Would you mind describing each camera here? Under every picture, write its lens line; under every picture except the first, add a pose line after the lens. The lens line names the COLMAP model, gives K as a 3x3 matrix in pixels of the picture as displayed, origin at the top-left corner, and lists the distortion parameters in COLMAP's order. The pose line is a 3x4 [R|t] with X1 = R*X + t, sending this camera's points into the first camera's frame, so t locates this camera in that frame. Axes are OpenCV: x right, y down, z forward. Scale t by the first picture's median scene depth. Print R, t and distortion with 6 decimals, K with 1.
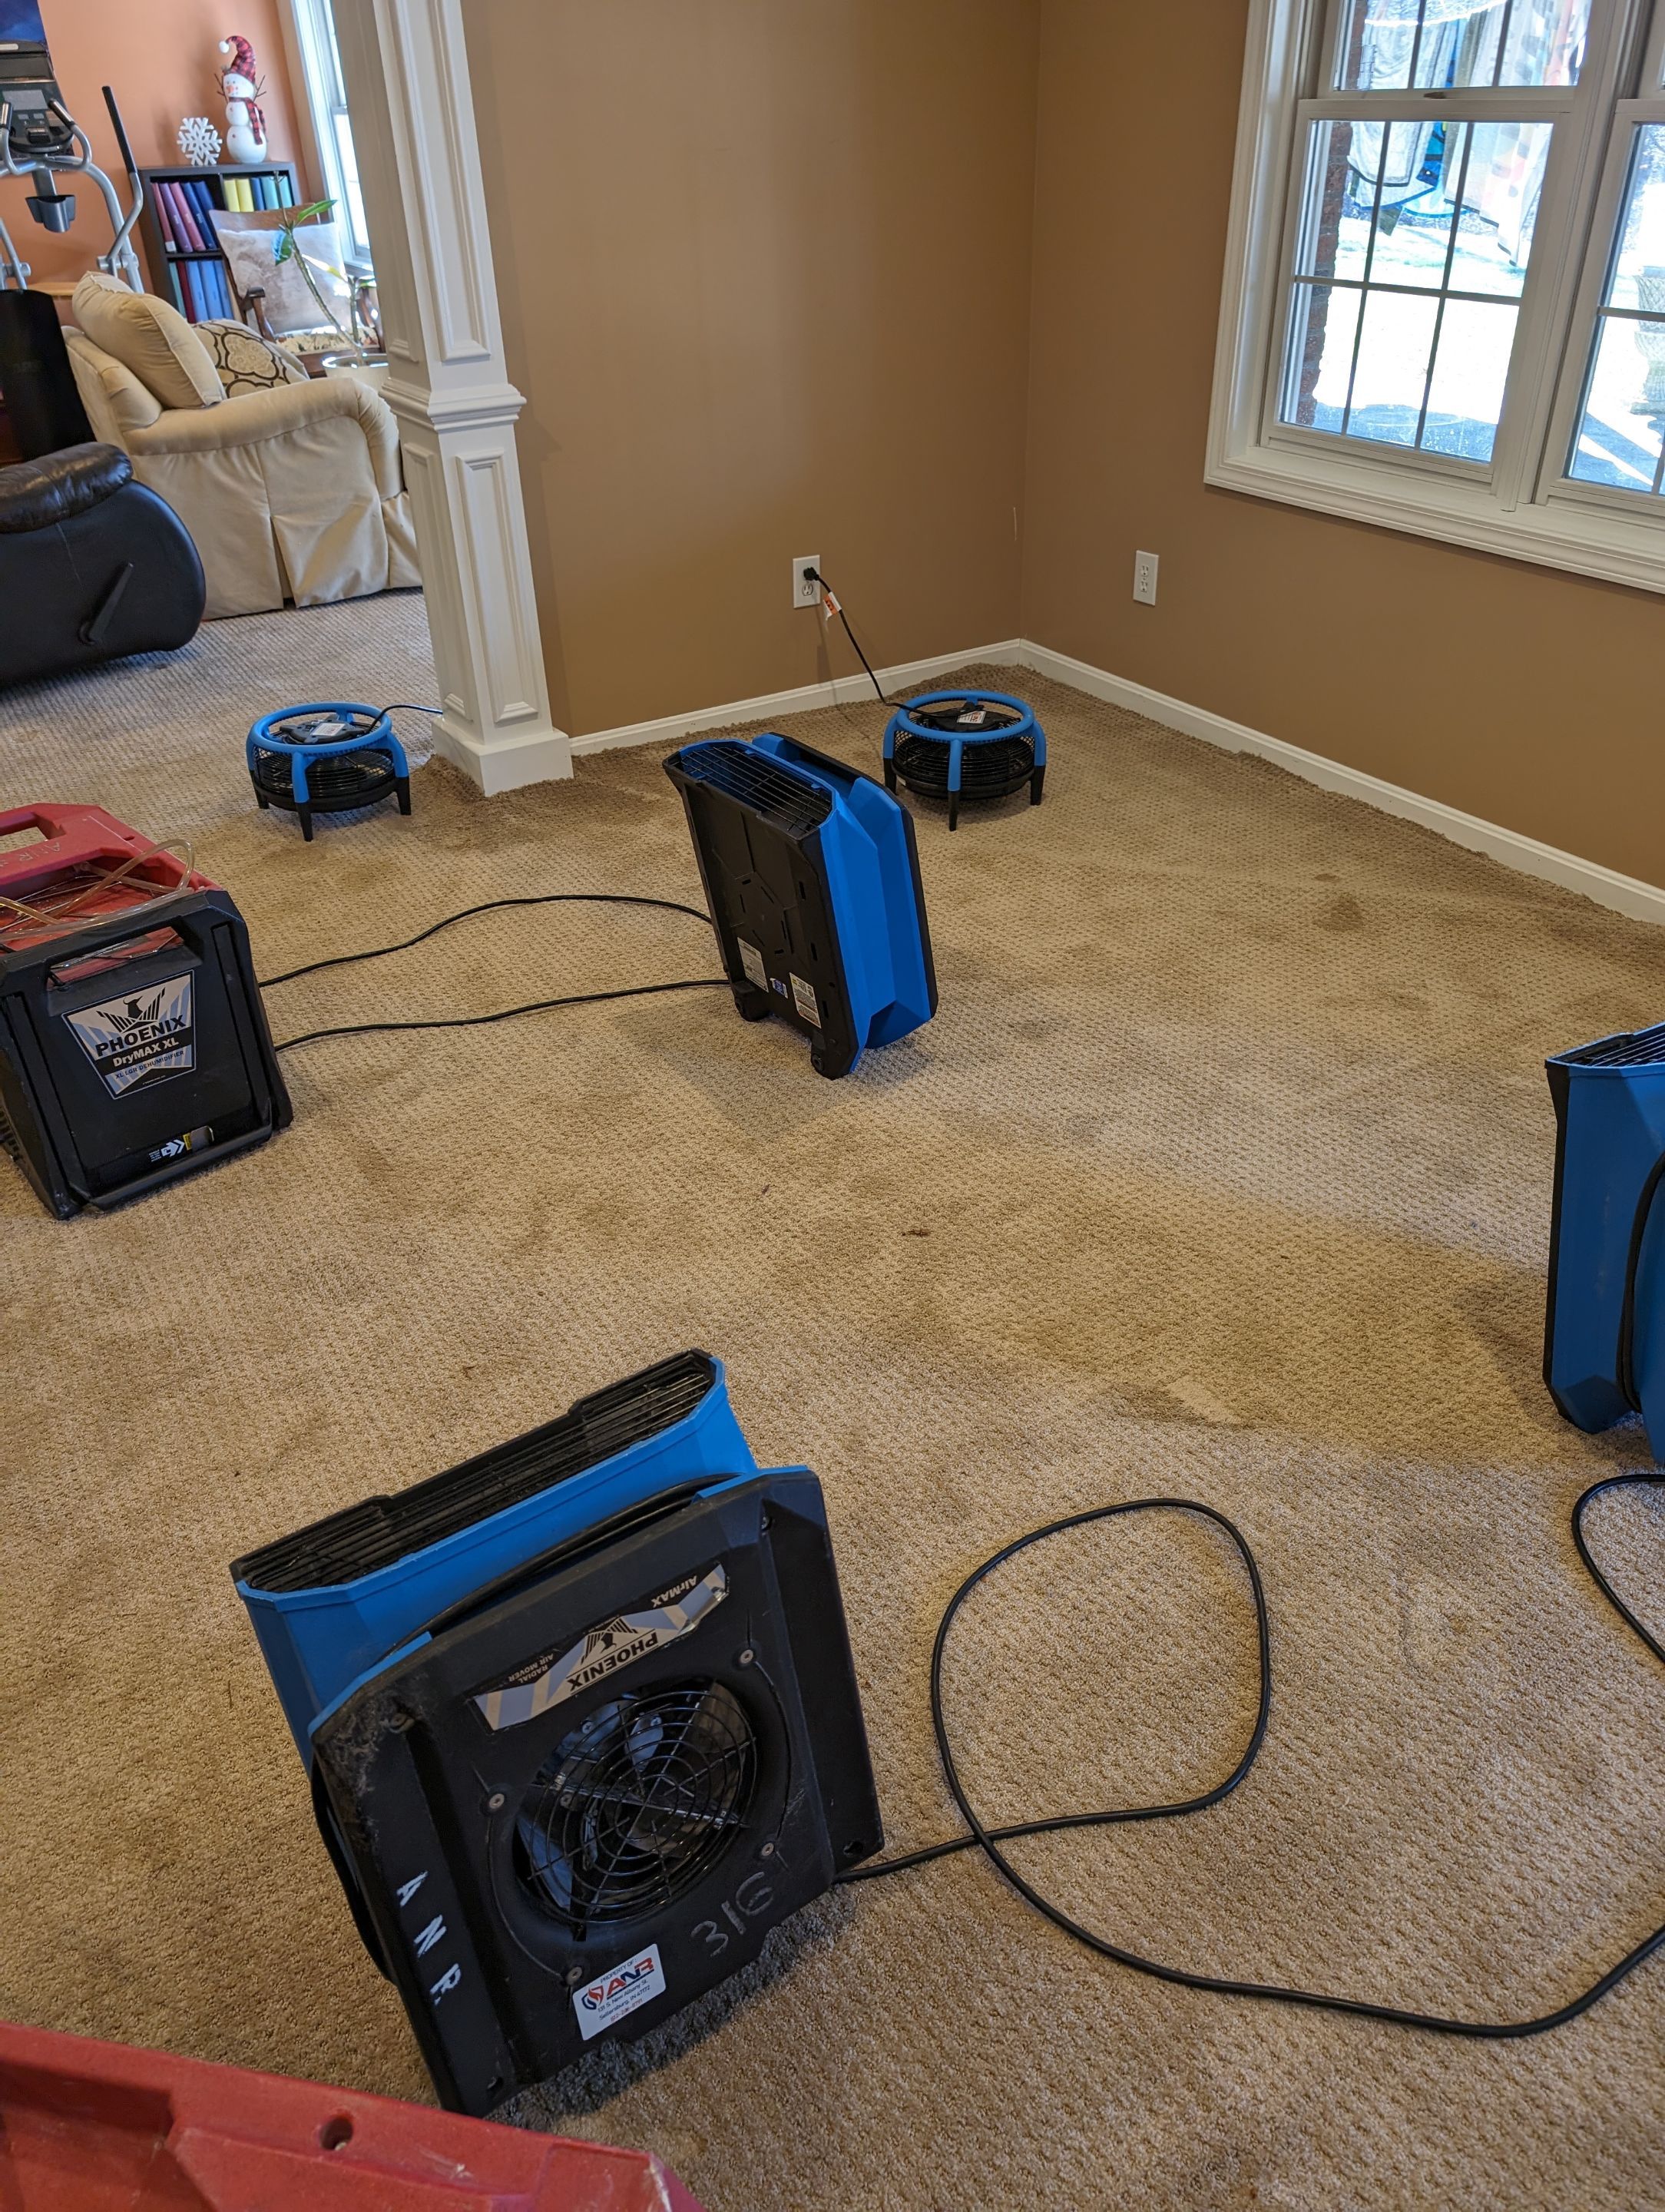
lens RADIAL K [[1573.4, 0, 831.0], [0, 1573.4, 1078.1], [0, 0, 1]] dist [0.007426, -0.005067]
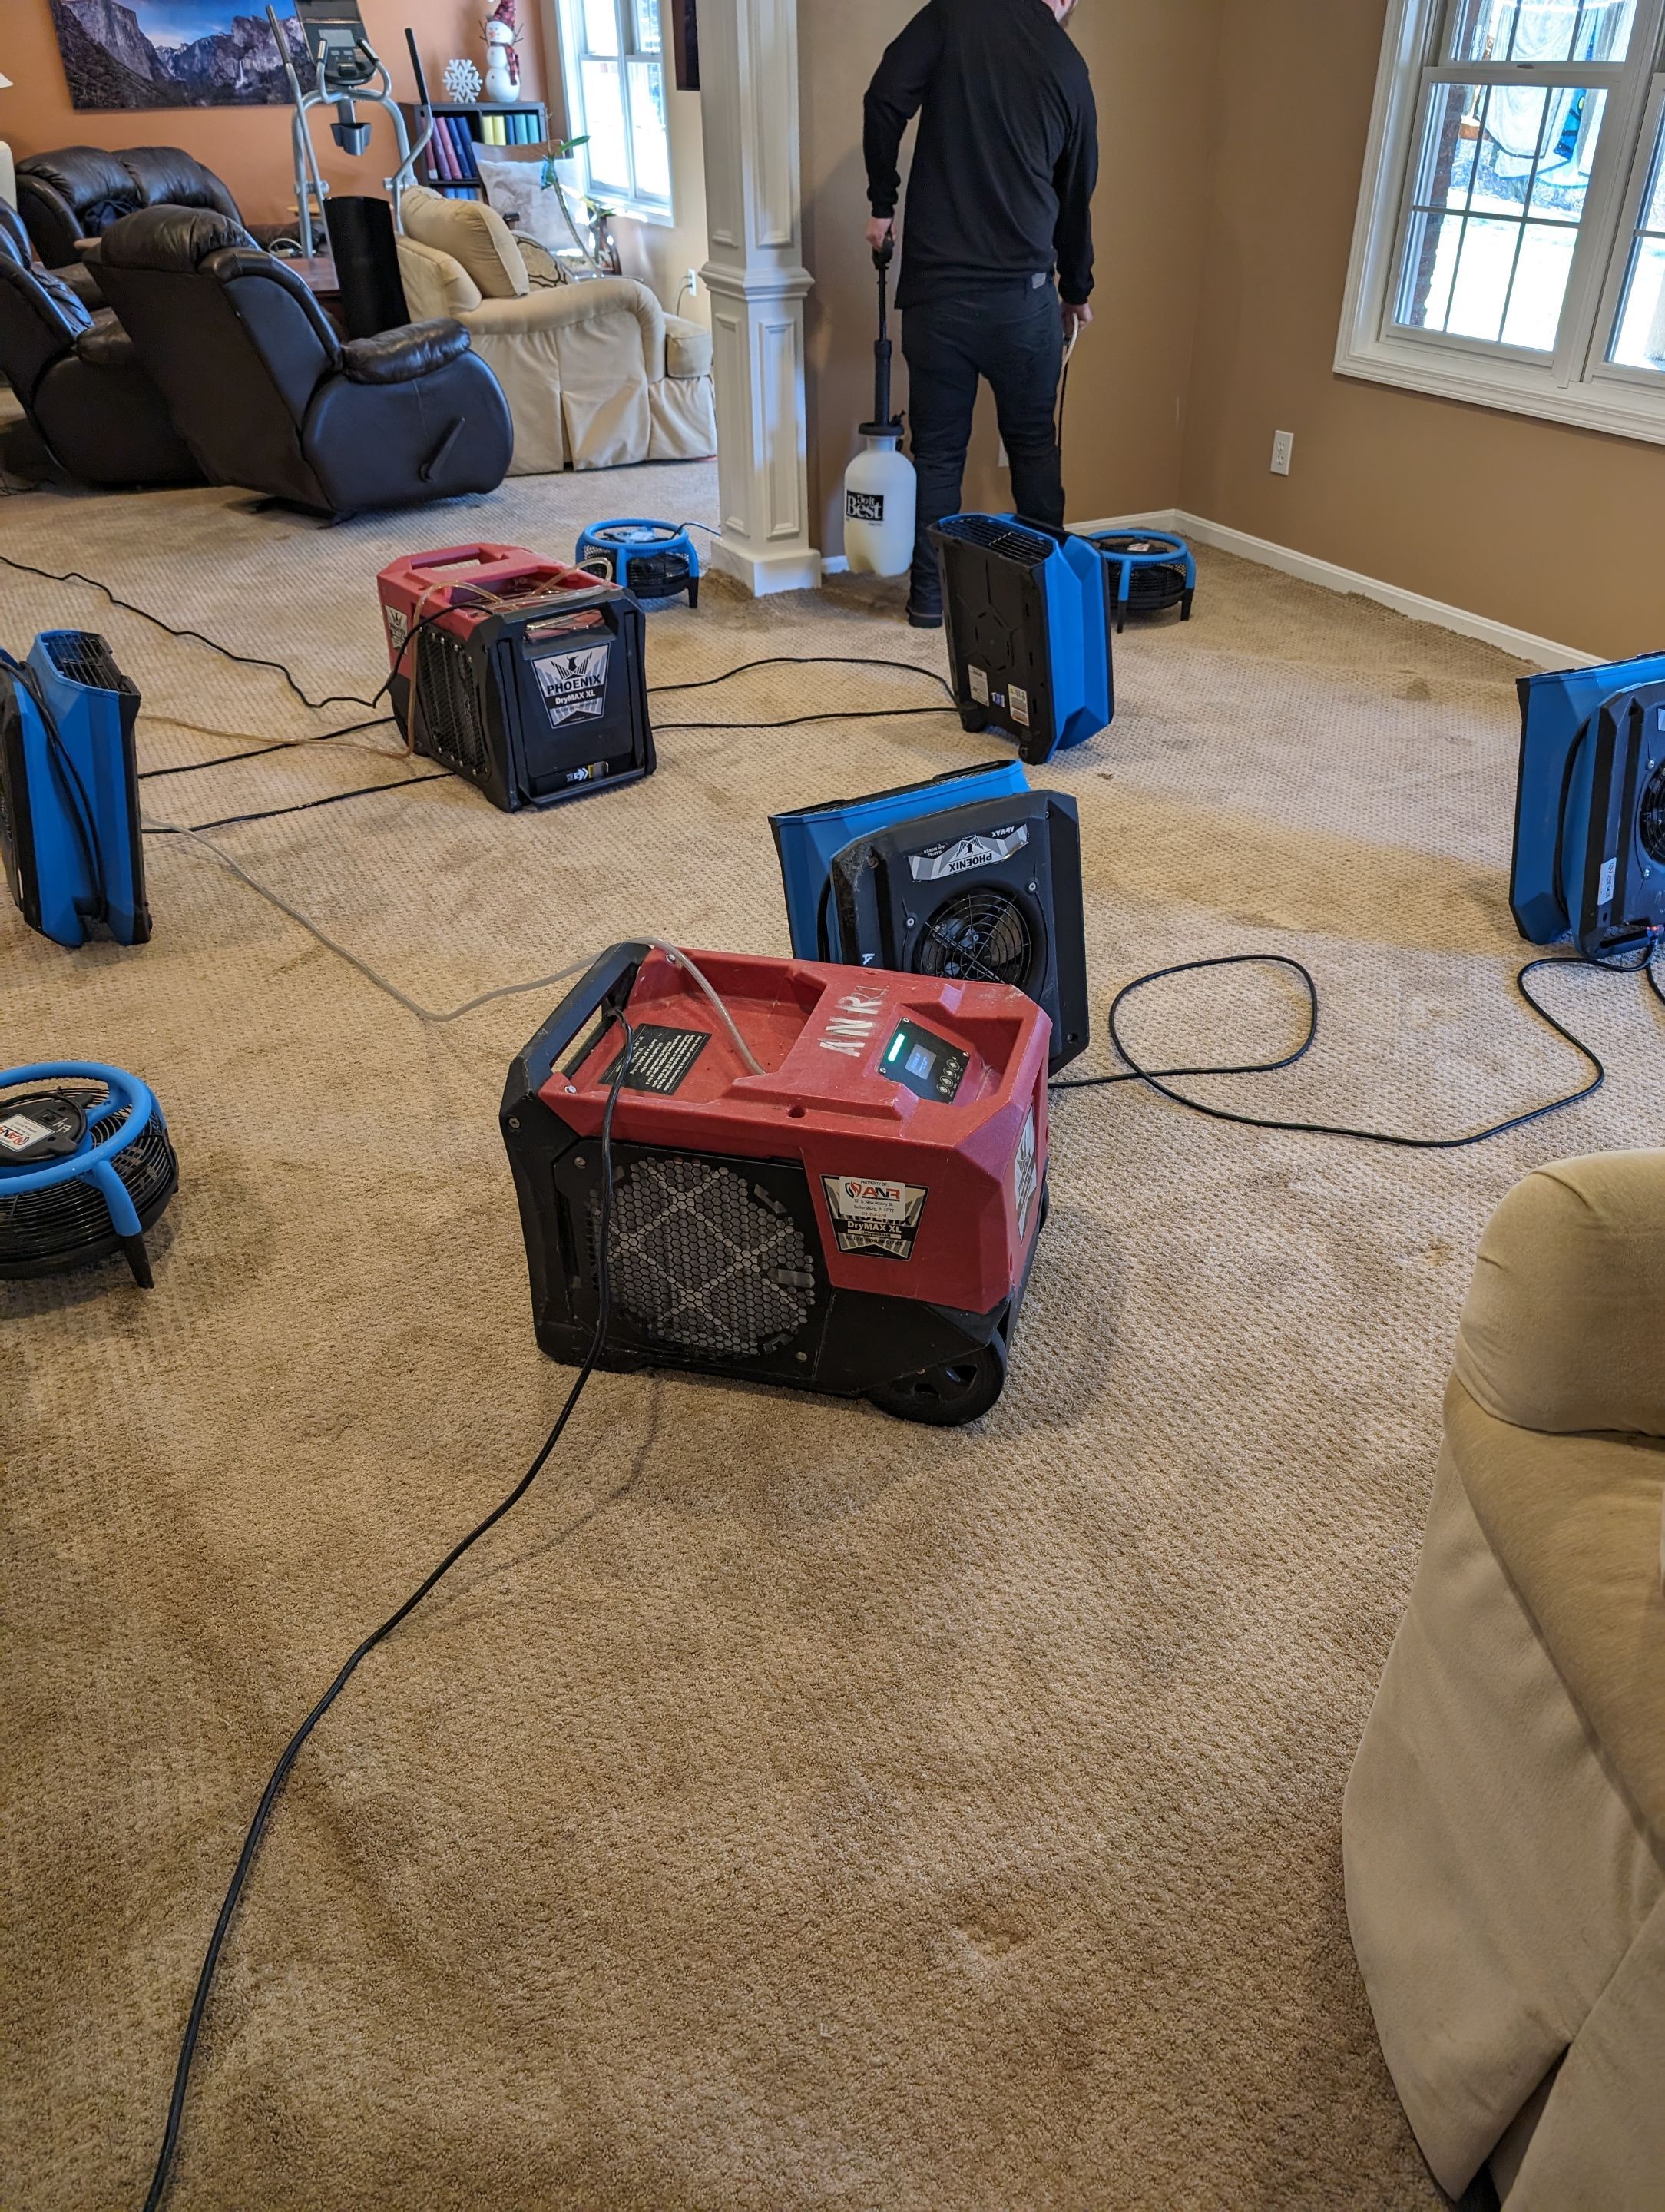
lens RADIAL K [[1583.6, 0, 867.7], [0, 1583.6, 1106.9], [0, 0, 1]] dist [0.002698, 0.000795]
pose [[0.997664, 0.057223, -0.037301, -0.058122], [-0.056244, 0.998058, 0.026789, 0.208078], [0.038761, -0.024629, 0.998945, -0.317733]]
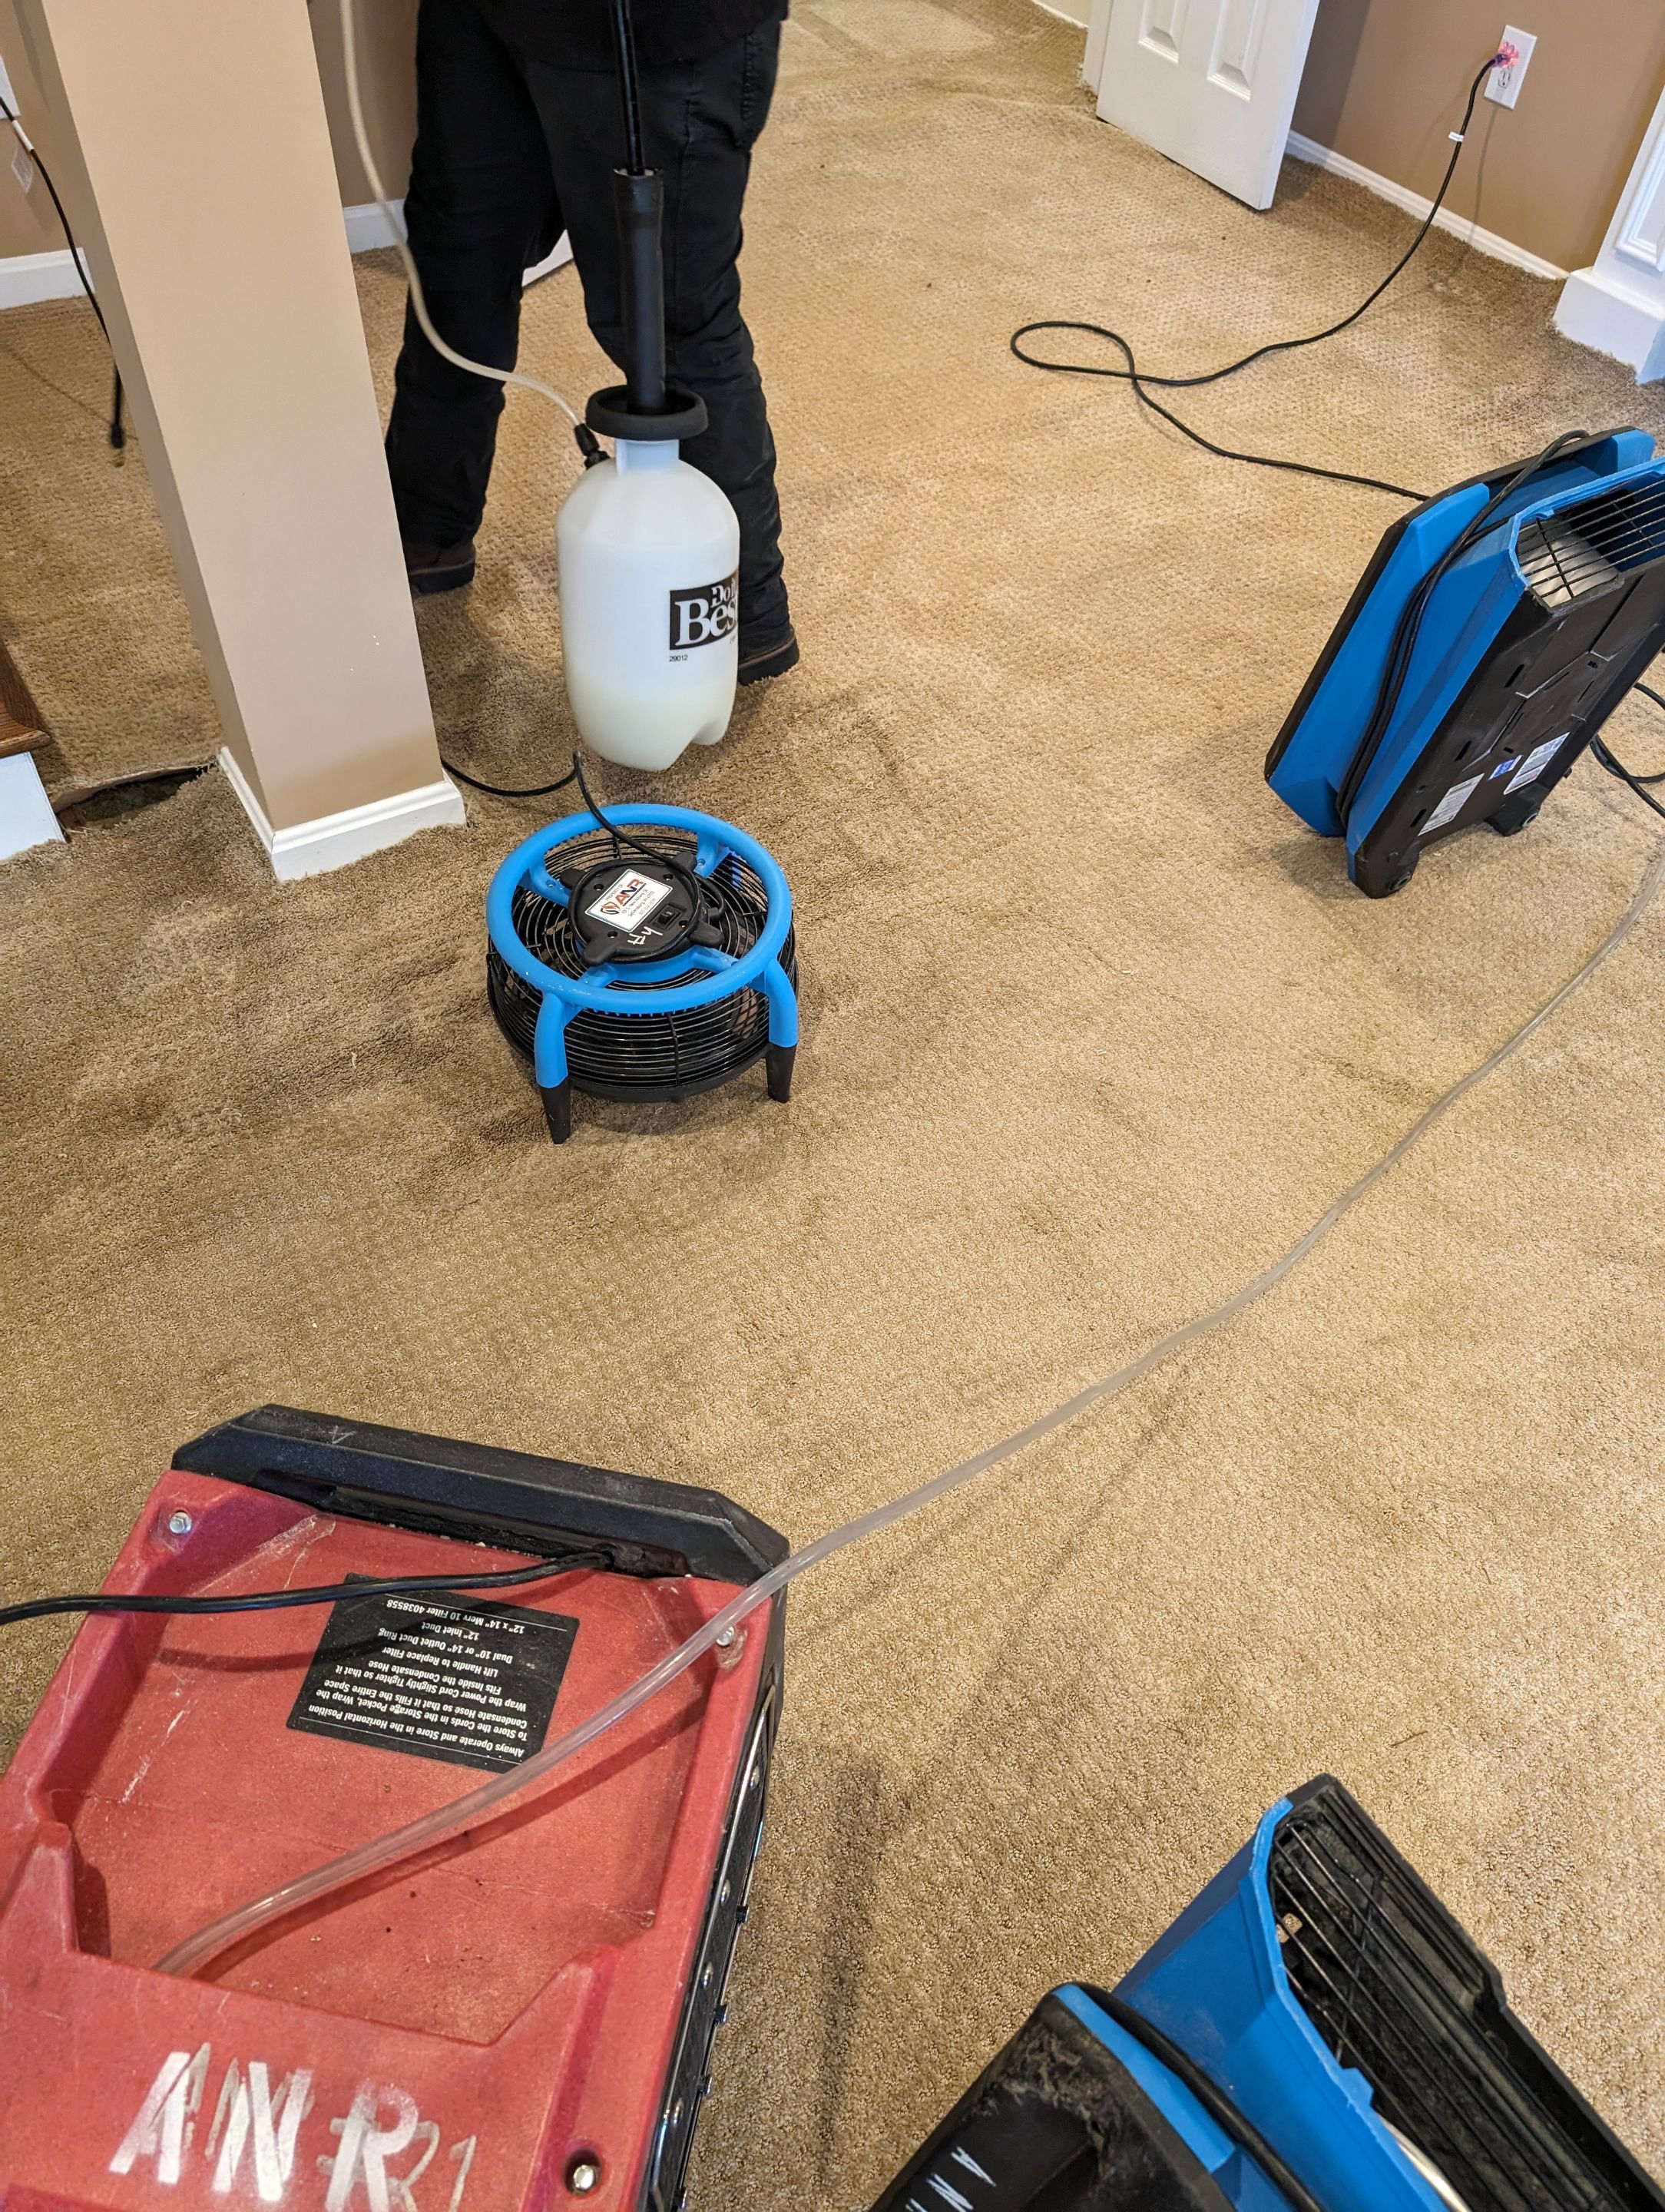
lens RADIAL K [[1583.6, 0, 867.7], [0, 1583.6, 1106.9], [0, 0, 1]] dist [0.002698, 0.000795]
pose [[-0.002597, 0.773795, -0.633431, -0.057912], [-0.581577, 0.514122, 0.630434, -0.055353], [0.813487, 0.370026, 0.448686, 0.144358]]
